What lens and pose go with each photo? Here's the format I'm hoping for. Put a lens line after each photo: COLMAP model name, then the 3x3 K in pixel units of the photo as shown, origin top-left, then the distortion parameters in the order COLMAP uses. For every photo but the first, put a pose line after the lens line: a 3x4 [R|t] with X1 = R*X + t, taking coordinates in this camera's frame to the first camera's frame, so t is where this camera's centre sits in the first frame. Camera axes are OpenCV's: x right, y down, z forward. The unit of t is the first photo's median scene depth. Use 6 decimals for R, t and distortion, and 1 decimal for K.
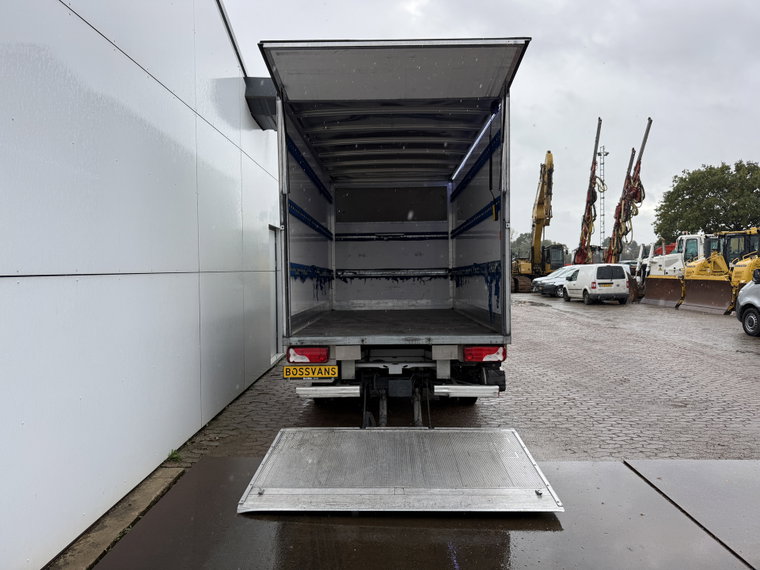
lens RADIAL K [[536.0, 0, 385.5], [0, 536.0, 289.7], [0, 0, 1]] dist [0.063501, -0.091214]
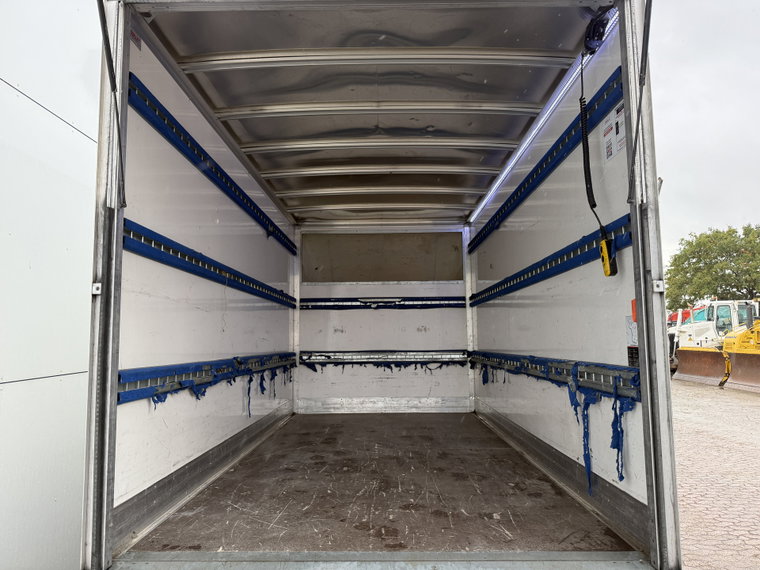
lens RADIAL K [[536.0, 0, 385.5], [0, 536.0, 289.7], [0, 0, 1]] dist [0.063501, -0.091214]
pose [[0.999974, 0.003134, 0.006474, 0.010373], [-0.002348, 0.993011, -0.117999, -0.035568], [-0.006798, 0.117981, 0.992993, 0.319046]]
